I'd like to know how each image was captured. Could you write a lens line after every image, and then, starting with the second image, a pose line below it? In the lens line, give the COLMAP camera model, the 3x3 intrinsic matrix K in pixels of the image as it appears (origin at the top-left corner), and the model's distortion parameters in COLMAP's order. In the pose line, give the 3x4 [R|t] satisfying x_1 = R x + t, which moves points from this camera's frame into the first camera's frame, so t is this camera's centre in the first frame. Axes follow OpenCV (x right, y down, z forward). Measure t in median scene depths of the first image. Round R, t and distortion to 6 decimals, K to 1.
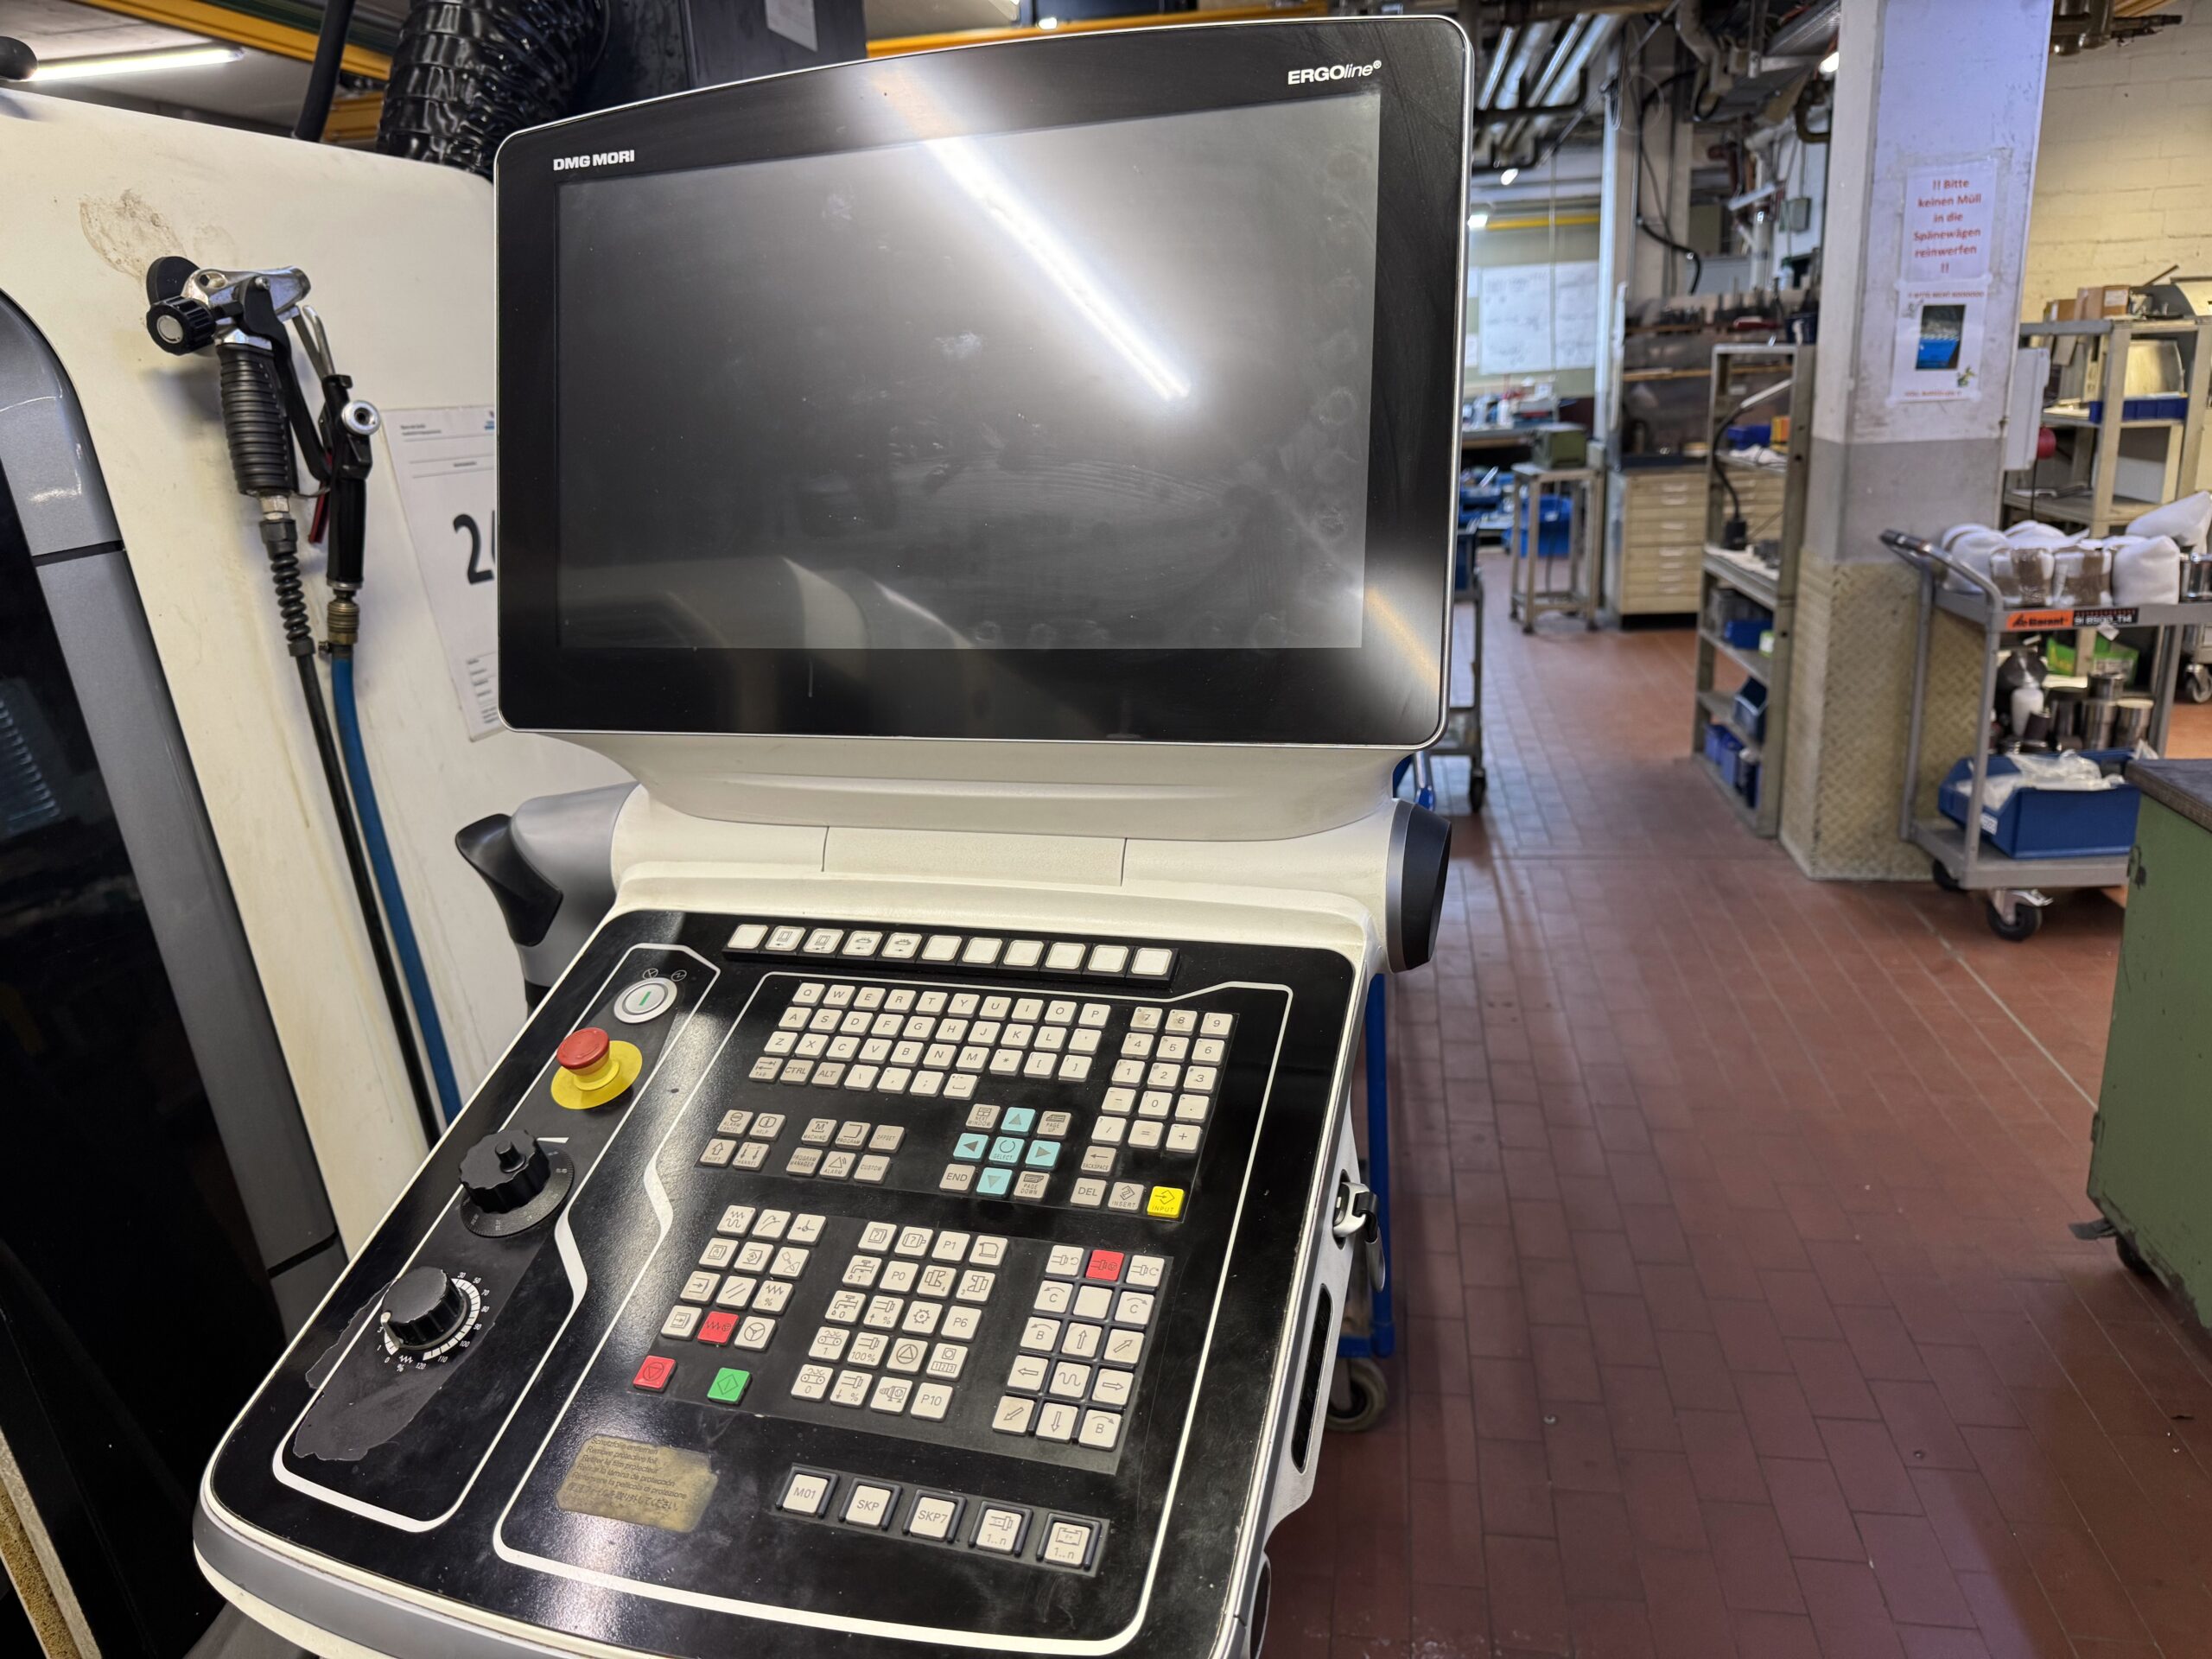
lens RADIAL K [[1521.8, 0, 1104.1], [0, 1521.8, 835.8], [0, 0, 1]] dist [0.003702, -0.021237]
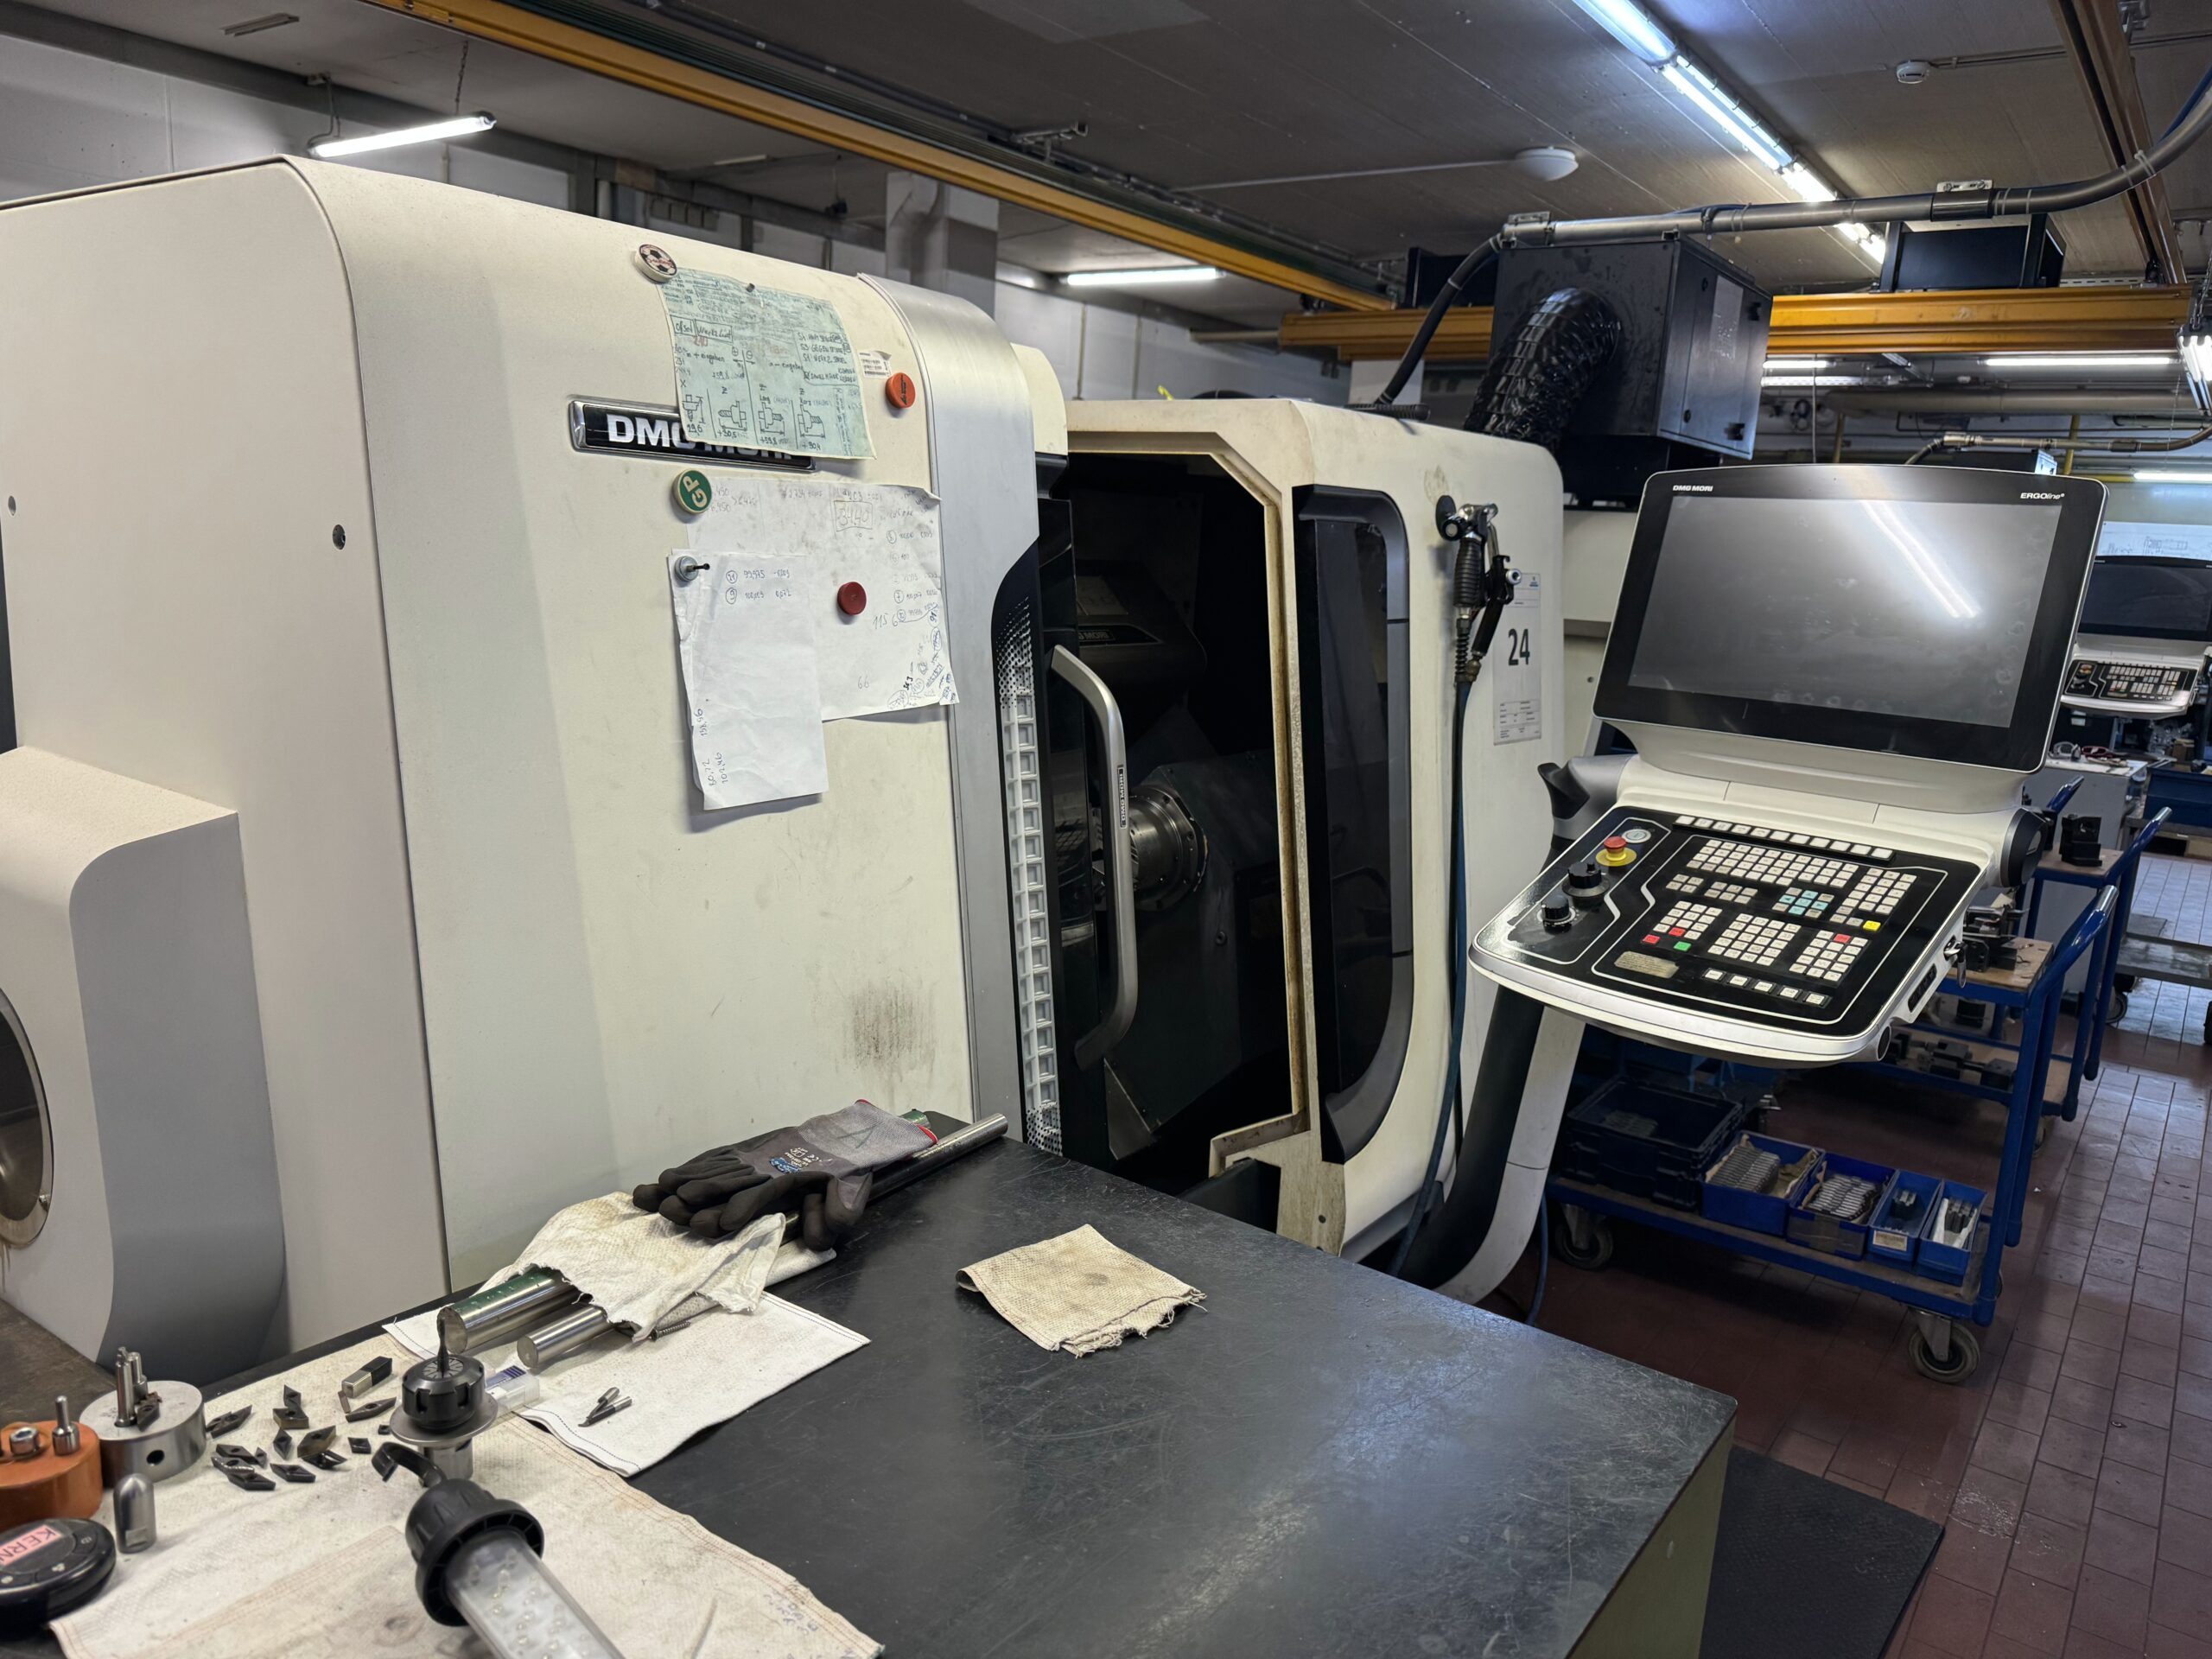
lens RADIAL K [[1521.8, 0, 1100.3], [0, 1521.8, 834.9], [0, 0, 1]] dist [0.003702, -0.021237]
pose [[0.883153, 0.190582, -0.428626, -0.032566], [-0.233119, 0.971239, -0.048479, 0.459987], [0.407059, 0.142735, 0.902181, -1.606558]]
